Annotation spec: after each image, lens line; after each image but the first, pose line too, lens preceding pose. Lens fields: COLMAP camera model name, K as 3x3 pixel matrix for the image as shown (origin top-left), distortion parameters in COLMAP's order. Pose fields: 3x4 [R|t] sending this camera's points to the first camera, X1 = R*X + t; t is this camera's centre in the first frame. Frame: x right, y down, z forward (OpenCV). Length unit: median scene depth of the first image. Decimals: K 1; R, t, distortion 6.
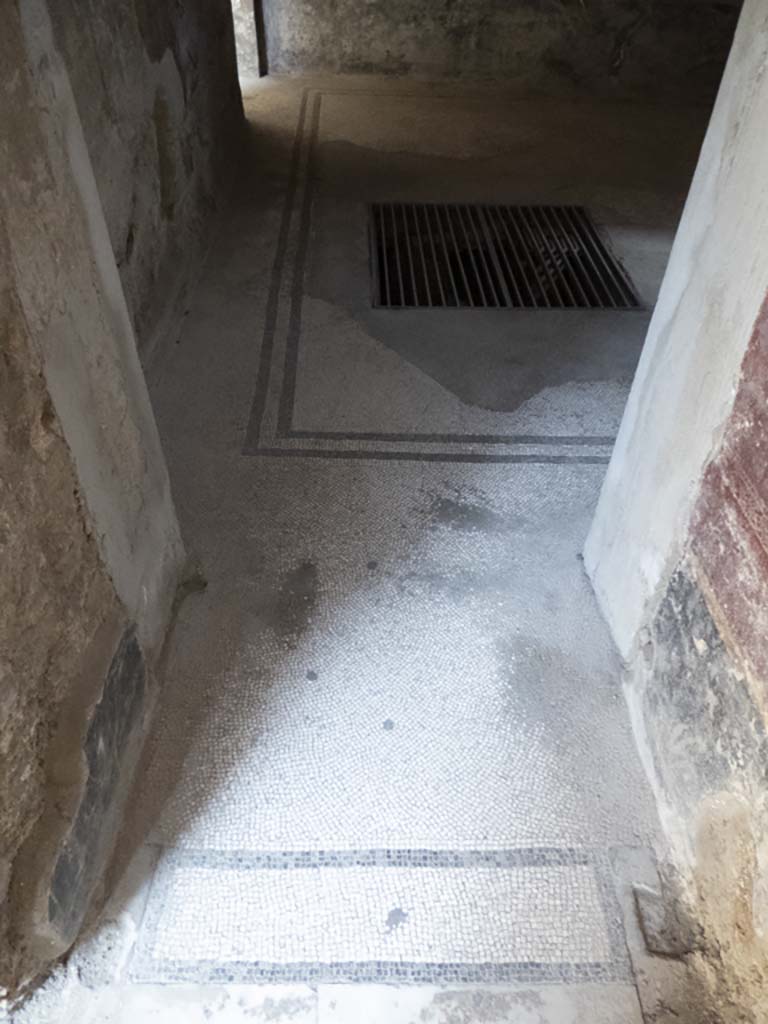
lens RADIAL K [[729.8, 0, 383.2], [0, 729.8, 511.3], [0, 0, 1]] dist [-0.055766, 0.042610]
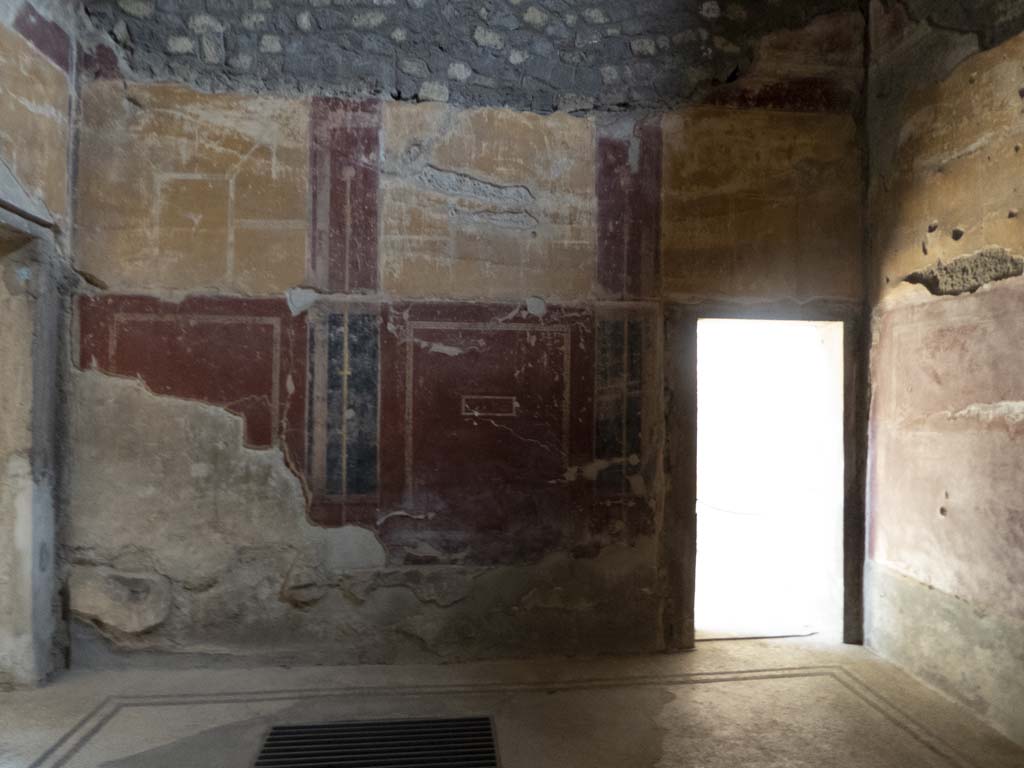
lens RADIAL K [[729.8, 0, 512.3], [0, 729.8, 387.0], [0, 0, 1]] dist [-0.055766, 0.042610]
pose [[0.091574, -0.017976, -0.995636, 1.570121], [-0.693553, 0.716309, -0.076723, -1.107476], [0.714562, 0.697552, 0.053128, 1.030983]]
